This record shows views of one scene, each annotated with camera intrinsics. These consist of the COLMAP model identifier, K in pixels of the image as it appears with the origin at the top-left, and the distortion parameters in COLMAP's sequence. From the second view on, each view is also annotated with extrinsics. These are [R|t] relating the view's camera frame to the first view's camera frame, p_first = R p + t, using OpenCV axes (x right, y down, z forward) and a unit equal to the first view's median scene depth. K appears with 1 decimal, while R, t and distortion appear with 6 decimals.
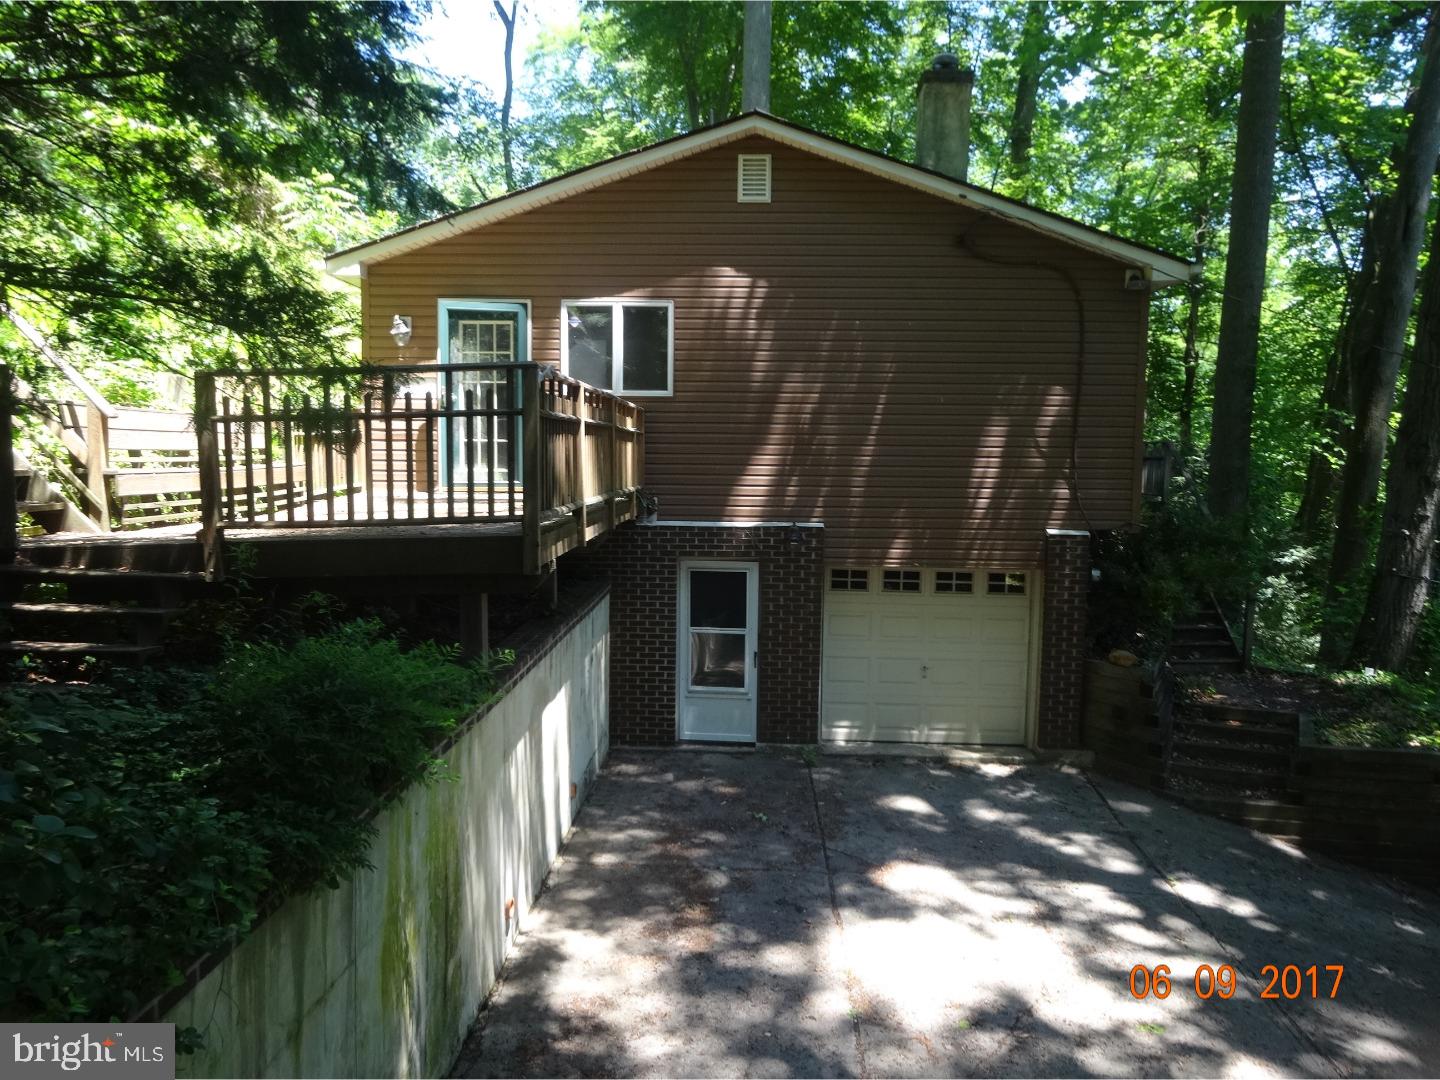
lens RADIAL K [[1043.1, 0, 720.0], [0, 1043.1, 540.0], [0, 0, 1]] dist [-0.023355, 0.003518]
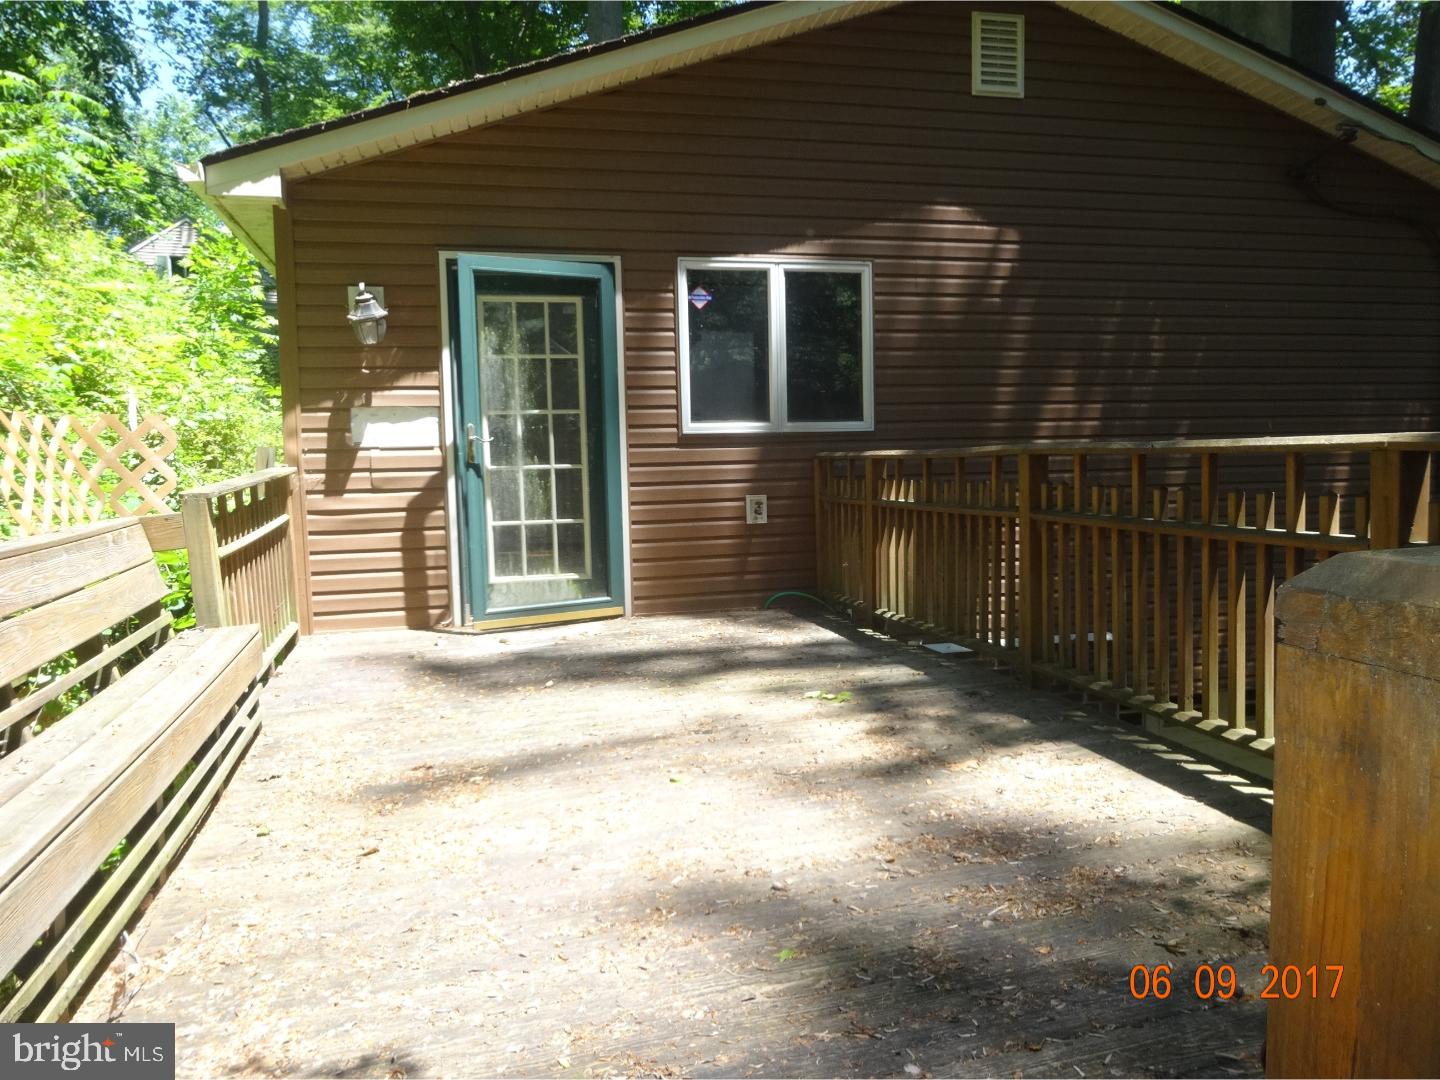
lens RADIAL K [[1043.1, 0, 720.0], [0, 1043.1, 540.0], [0, 0, 1]] dist [-0.023355, 0.003518]
pose [[0.965481, -0.052844, 0.255057, -0.276587], [0.052403, 0.998590, 0.008530, -0.087804], [-0.255148, 0.005130, 0.966888, 0.472660]]
